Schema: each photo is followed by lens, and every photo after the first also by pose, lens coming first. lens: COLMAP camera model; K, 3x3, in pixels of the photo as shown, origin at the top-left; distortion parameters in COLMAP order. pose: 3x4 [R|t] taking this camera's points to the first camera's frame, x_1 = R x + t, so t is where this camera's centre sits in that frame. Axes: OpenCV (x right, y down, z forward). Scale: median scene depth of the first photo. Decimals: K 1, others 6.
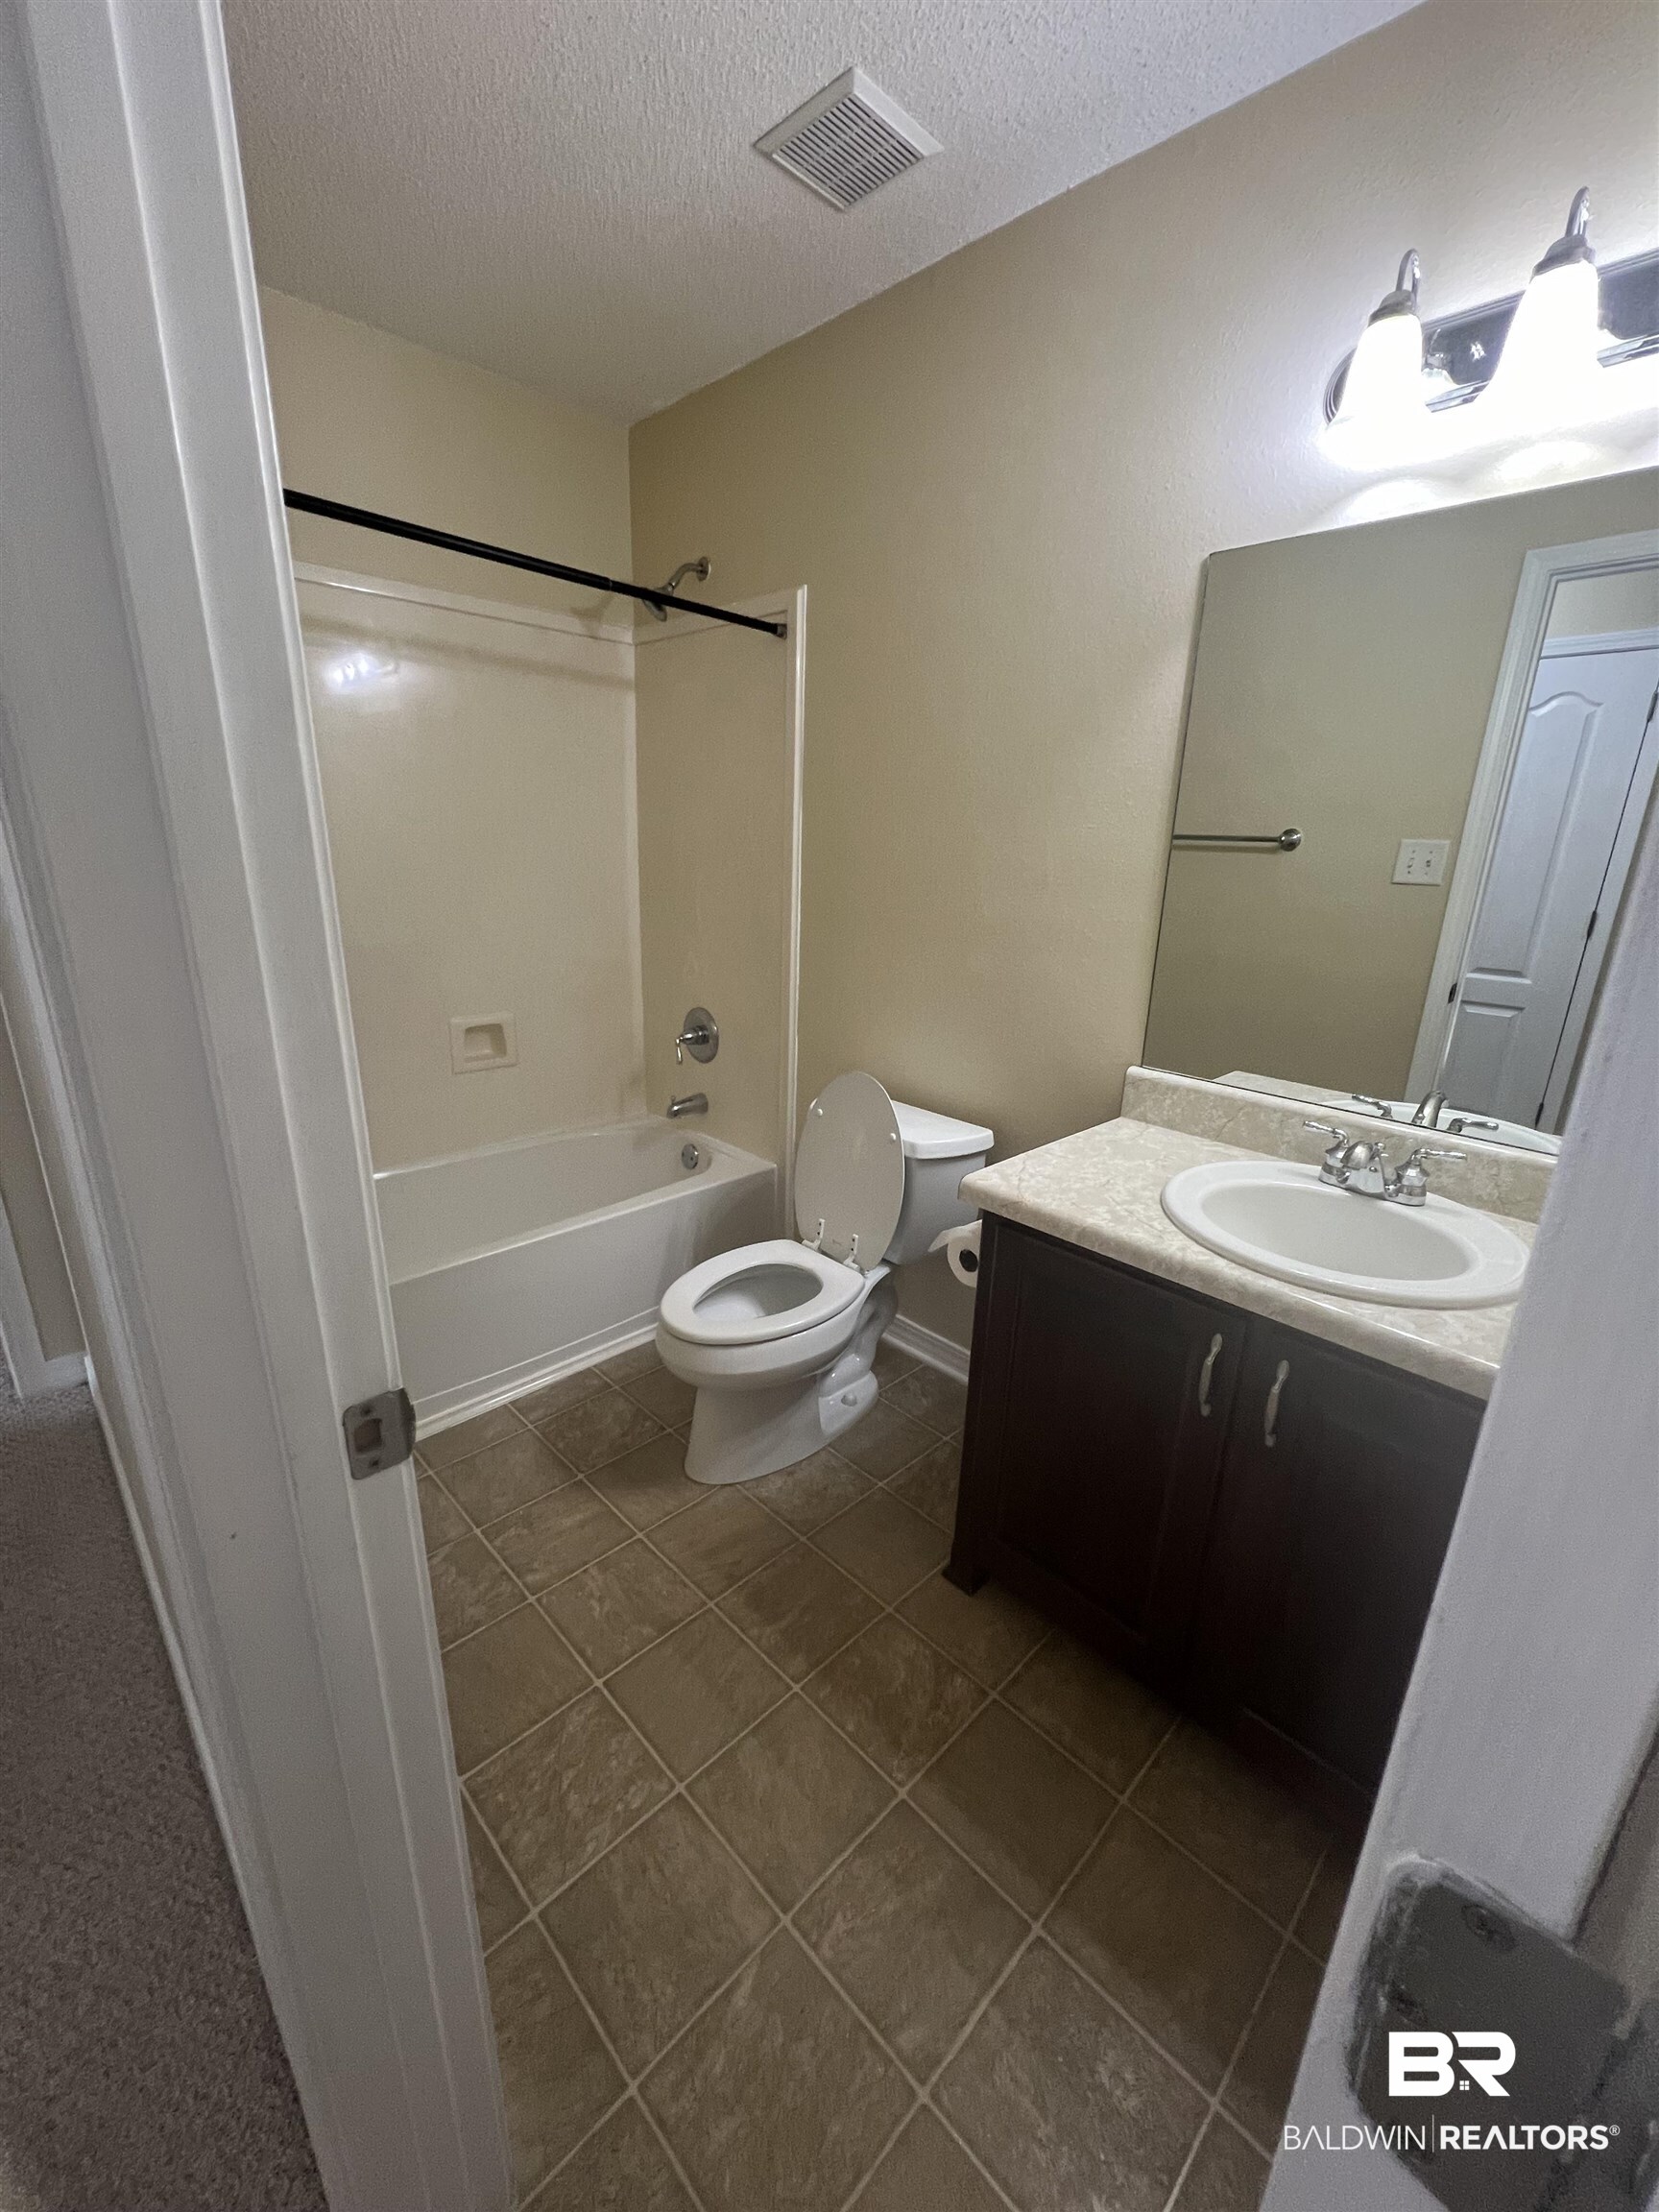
lens RADIAL K [[882.1, 0, 834.3], [0, 882.1, 1104.9], [0, 0, 1]] dist [-0.002110, -0.000046]
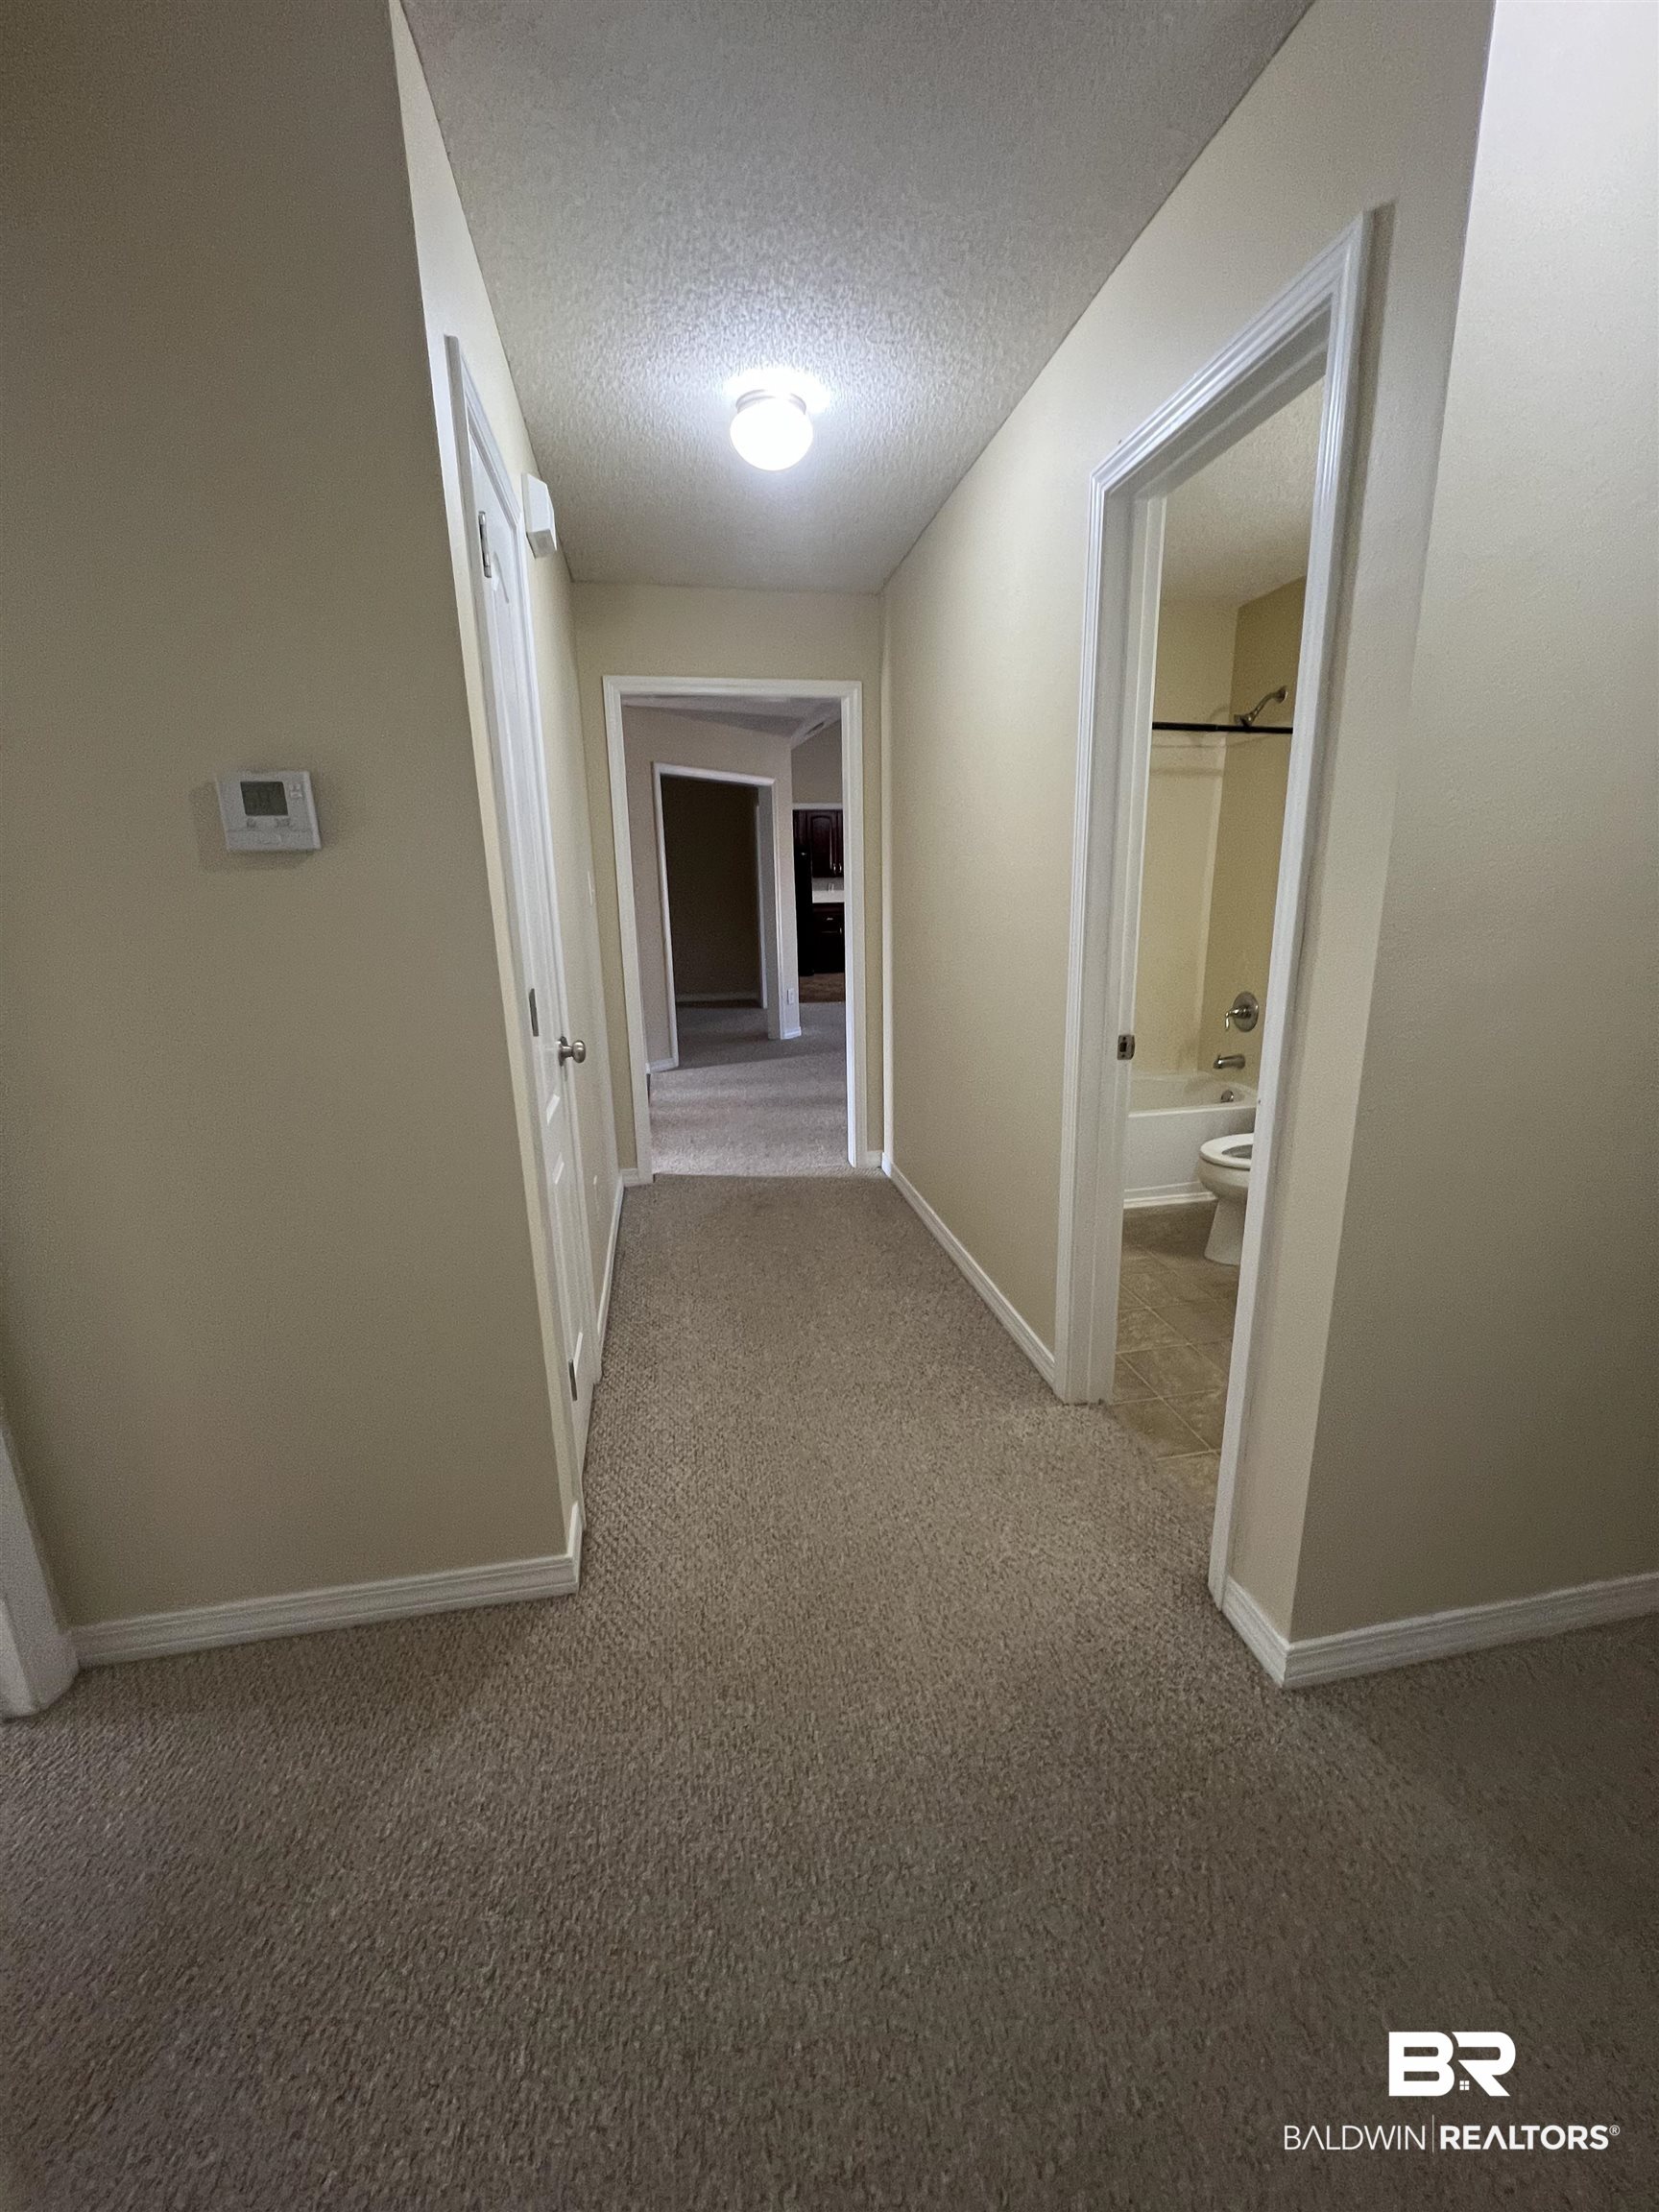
lens RADIAL K [[882.1, 0, 834.3], [0, 882.1, 1104.9], [0, 0, 1]] dist [-0.002110, -0.000046]
pose [[0.827919, 0.092374, -0.553188, 0.101630], [-0.119240, 0.992785, -0.012678, 0.169317], [0.548025, 0.076458, 0.832960, -0.539980]]
